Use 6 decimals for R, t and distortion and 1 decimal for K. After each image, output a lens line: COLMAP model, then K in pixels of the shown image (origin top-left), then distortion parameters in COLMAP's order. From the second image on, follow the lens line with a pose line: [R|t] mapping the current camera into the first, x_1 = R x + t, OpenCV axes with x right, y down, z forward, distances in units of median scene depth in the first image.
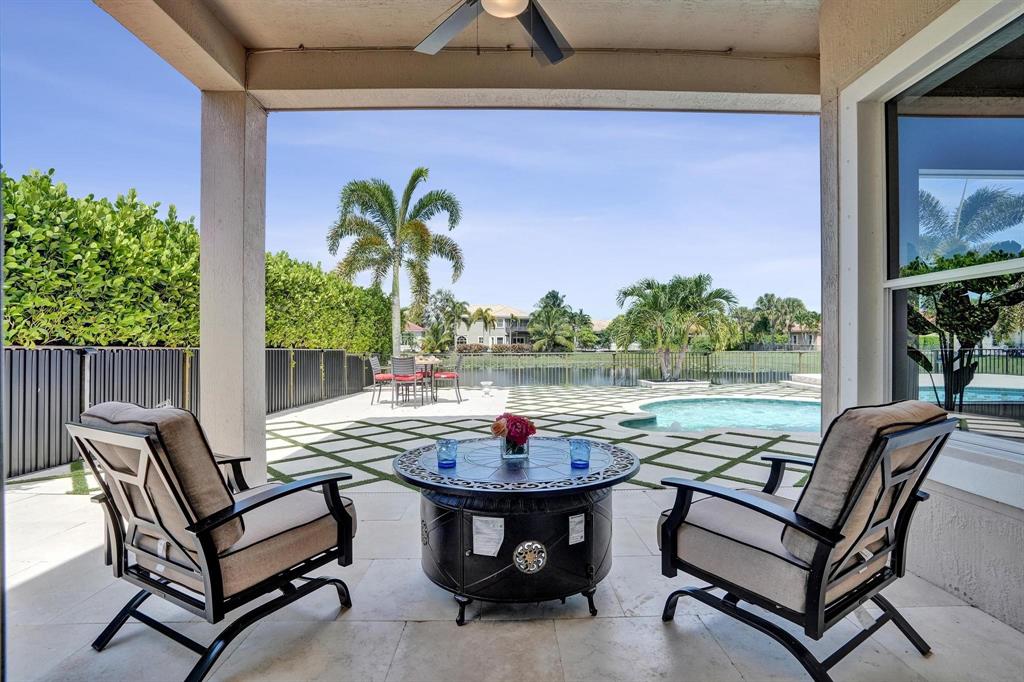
lens RADIAL K [[478.7, 0, 505.9], [0, 478.7, 342.1], [0, 0, 1]] dist [-0.068035, 0.025673]
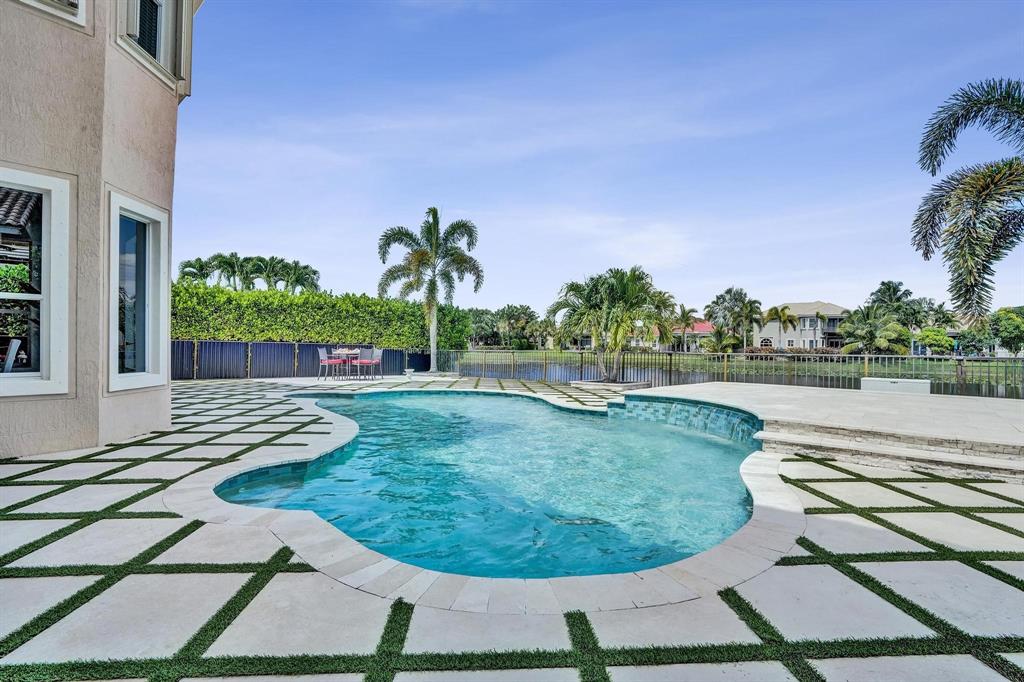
lens RADIAL K [[474.6, 0, 512.0], [0, 474.6, 341.0], [0, 0, 1]] dist [-0.054116, 0.022969]
pose [[0.750804, 0.002262, -0.660522, 0.158237], [-0.008144, 0.999950, -0.005832, 0.000959], [0.660475, 0.009758, 0.750784, 0.033368]]
